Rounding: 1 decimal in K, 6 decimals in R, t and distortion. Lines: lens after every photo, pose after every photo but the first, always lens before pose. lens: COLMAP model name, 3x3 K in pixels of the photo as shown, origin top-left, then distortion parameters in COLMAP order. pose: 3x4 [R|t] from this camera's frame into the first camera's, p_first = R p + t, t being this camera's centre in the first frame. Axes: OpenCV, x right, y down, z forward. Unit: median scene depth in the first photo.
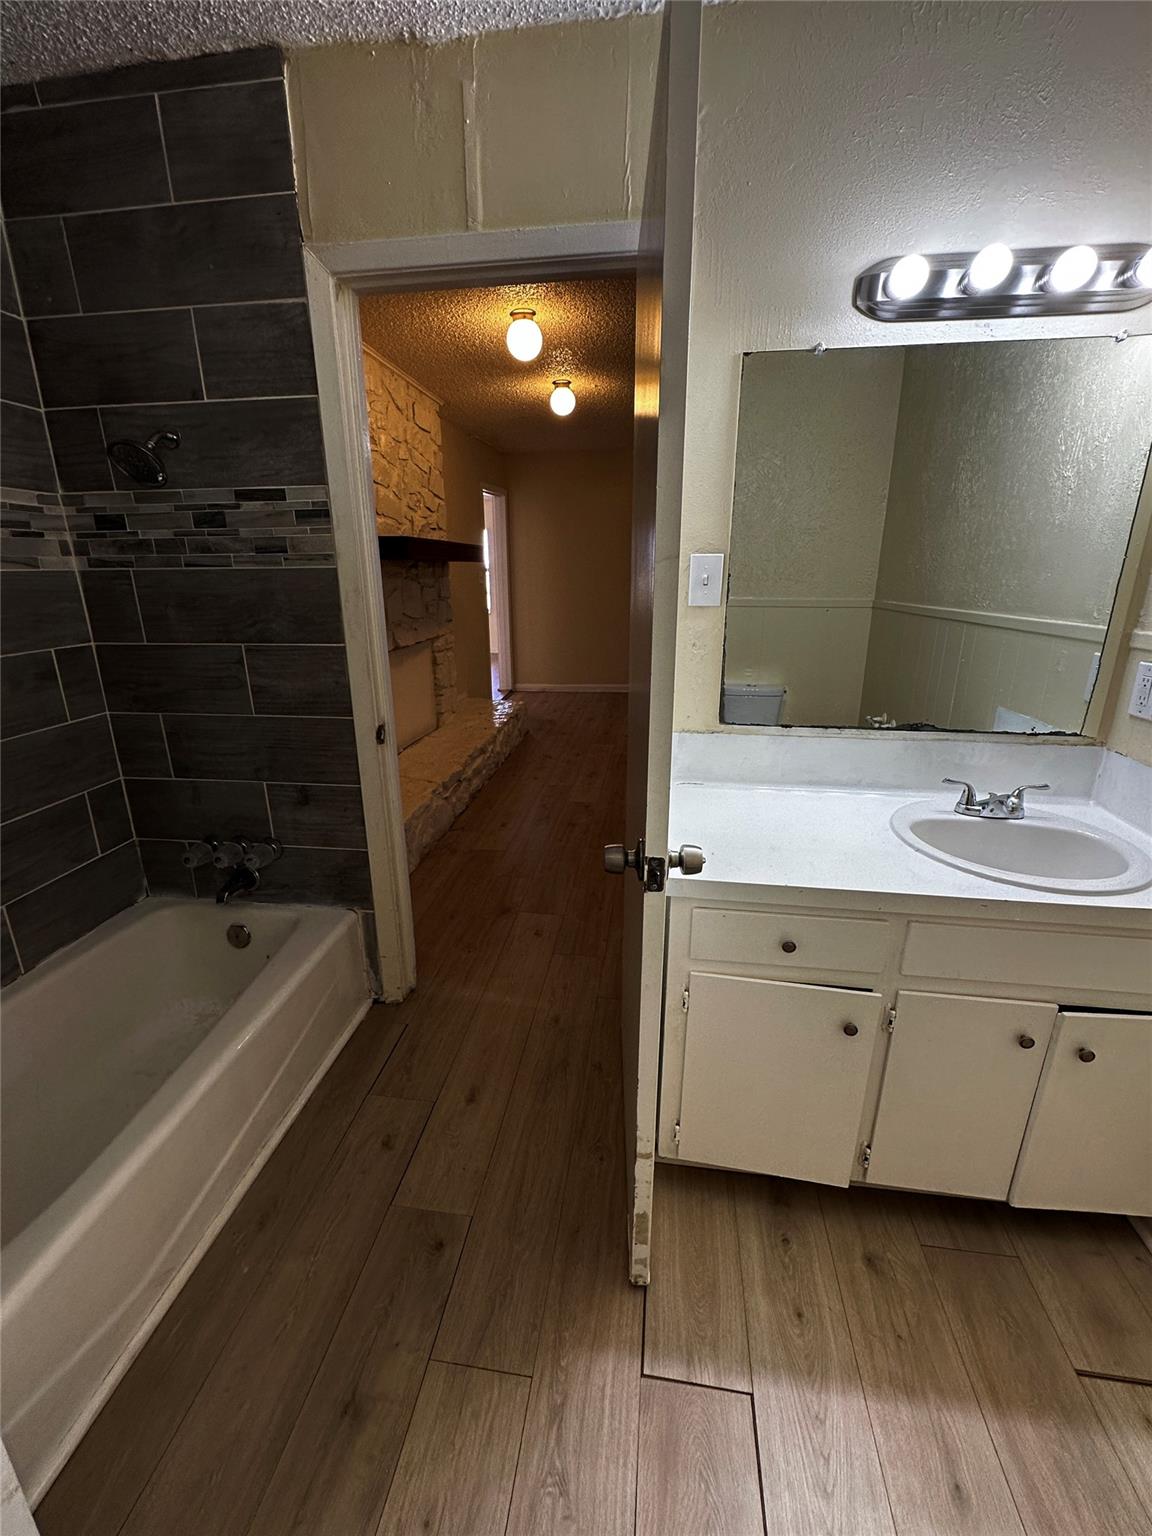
lens RADIAL K [[631.8, 0, 571.2], [0, 631.8, 761.9], [0, 0, 1]] dist [0.000250, 0.000010]
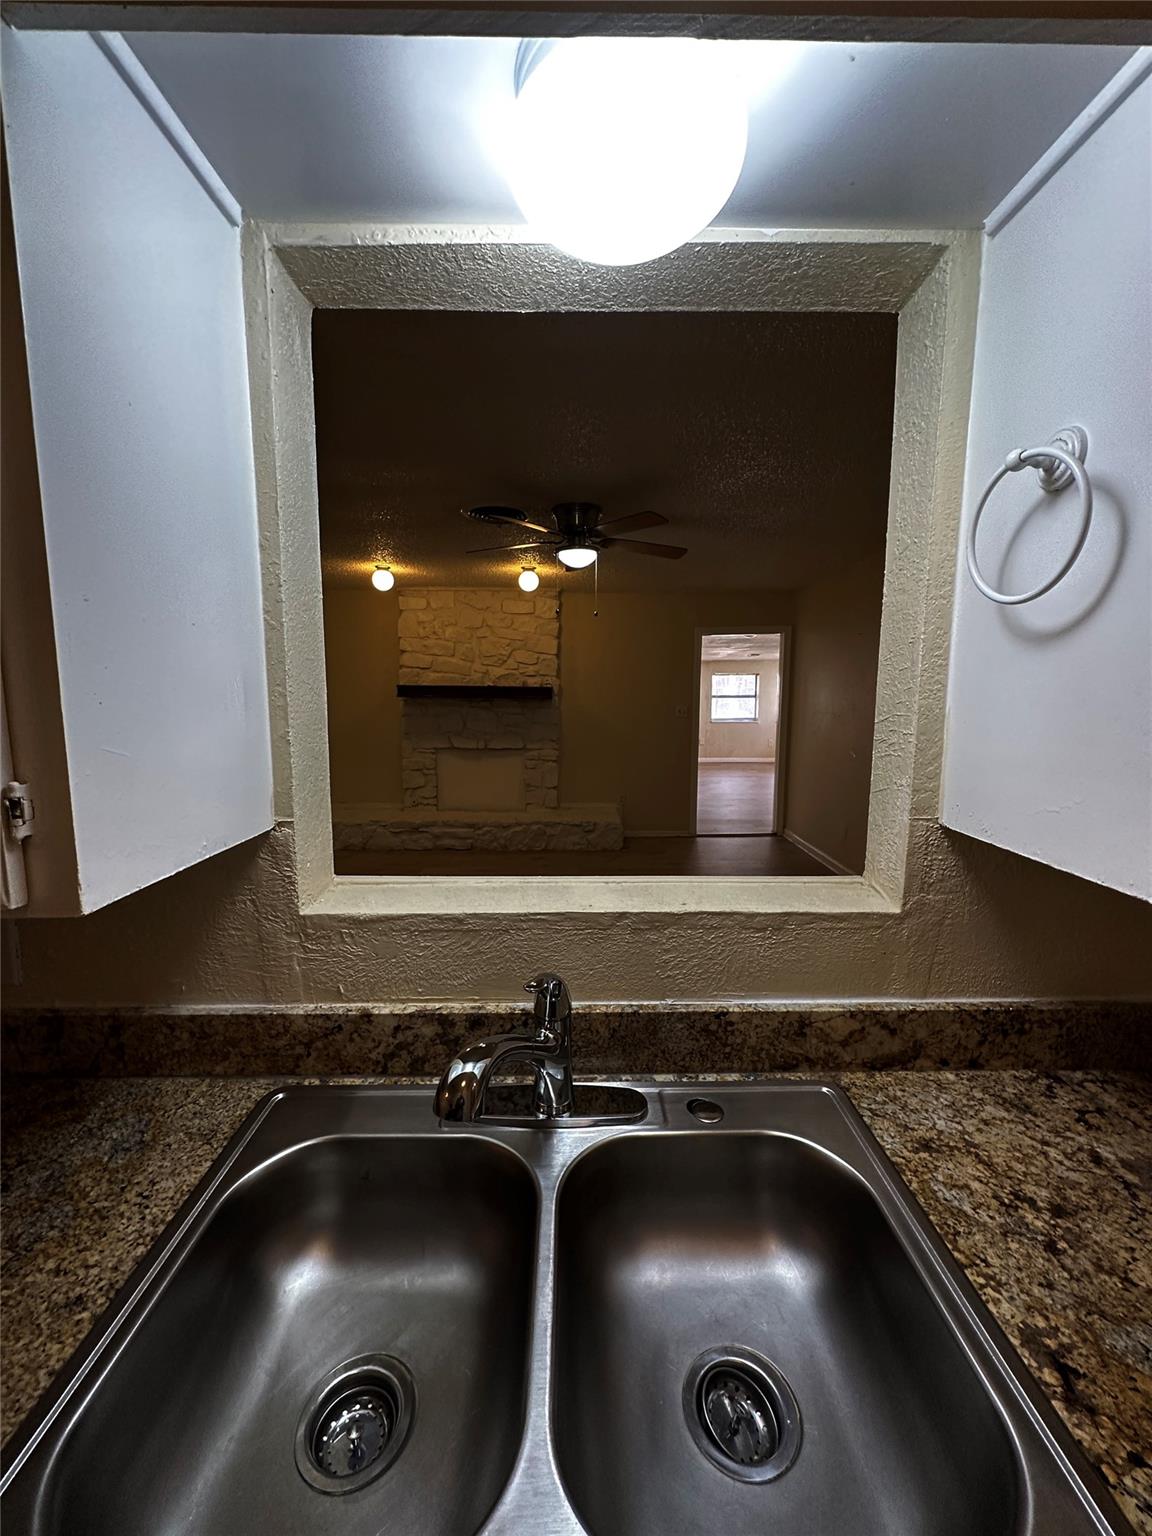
lens RADIAL K [[613.7, 0, 576.0], [0, 613.7, 765.1], [0, 0, 1]] dist [0.000307, 0.000397]
pose [[0.157954, 0.137907, -0.977769, 1.268614], [-0.302280, 0.949415, 0.085076, -0.346890], [0.940041, 0.282122, 0.191651, 0.946044]]
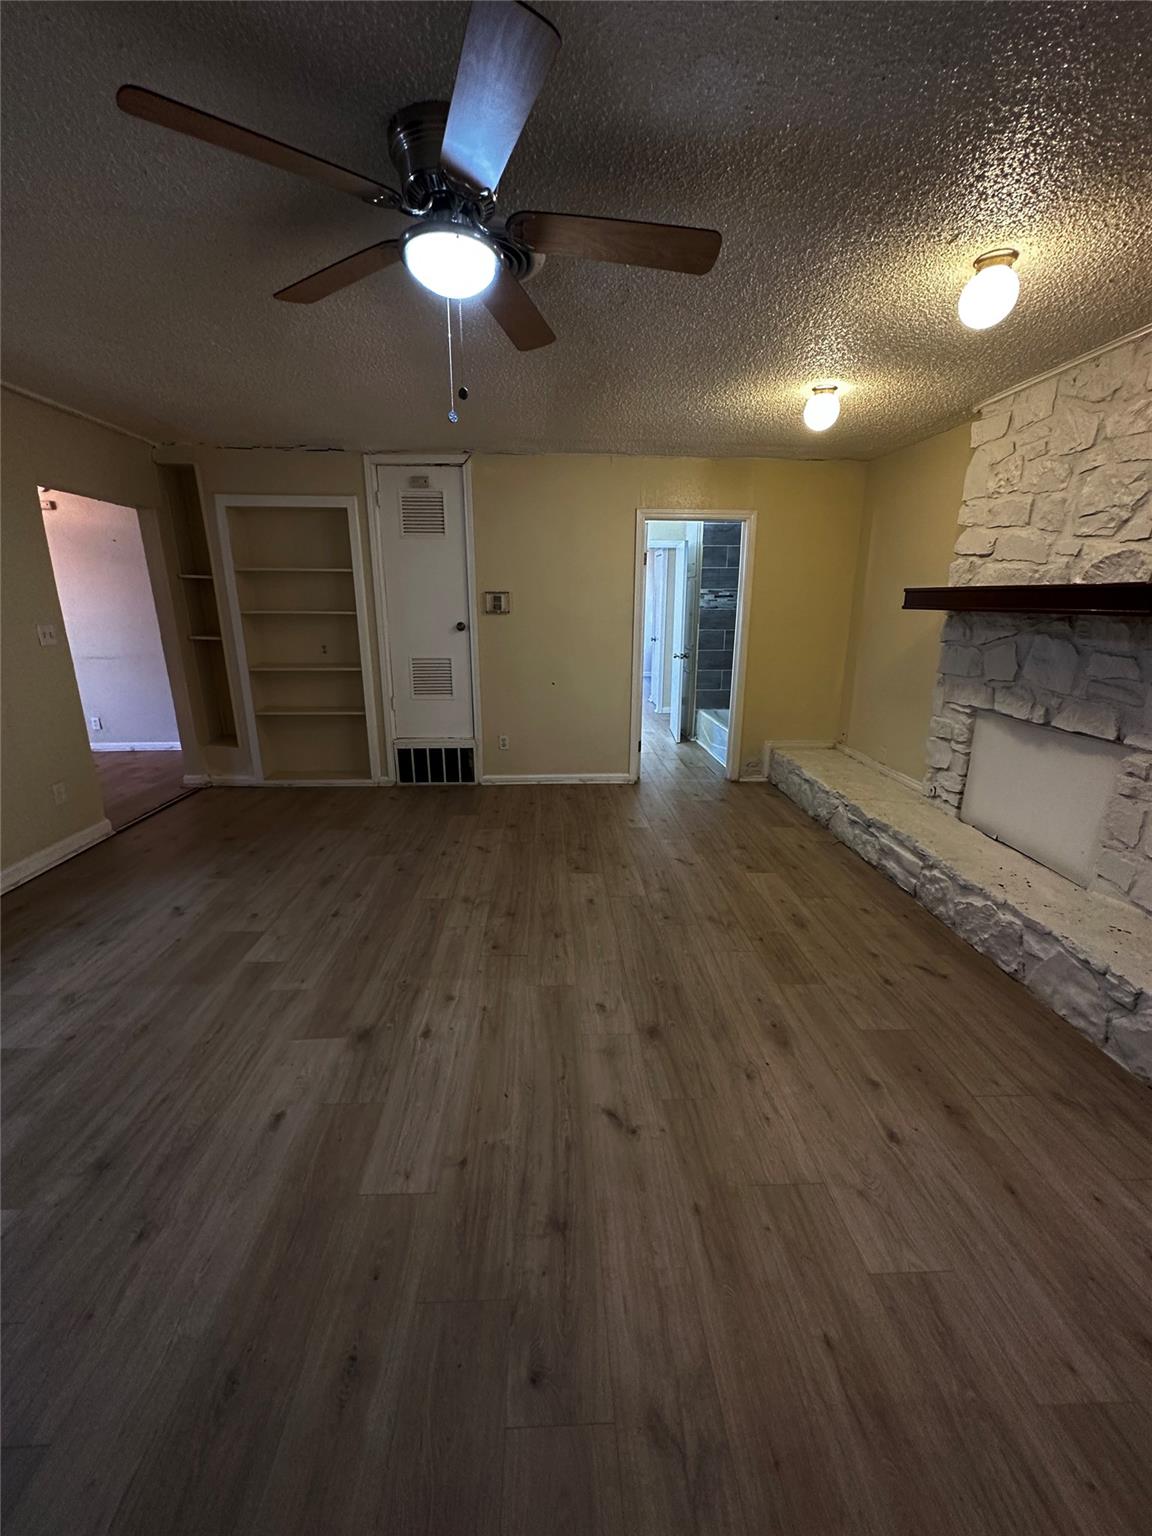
lens RADIAL K [[612.7, 0, 576.0], [0, 612.7, 768.0], [0, 0, 1]] dist [-0.003515, -0.000037]
pose [[-0.980236, 0.055614, -0.189854, 0.414119], [-0.055624, 0.843481, 0.534271, -0.493007], [0.189851, 0.534272, -0.823717, 1.516521]]
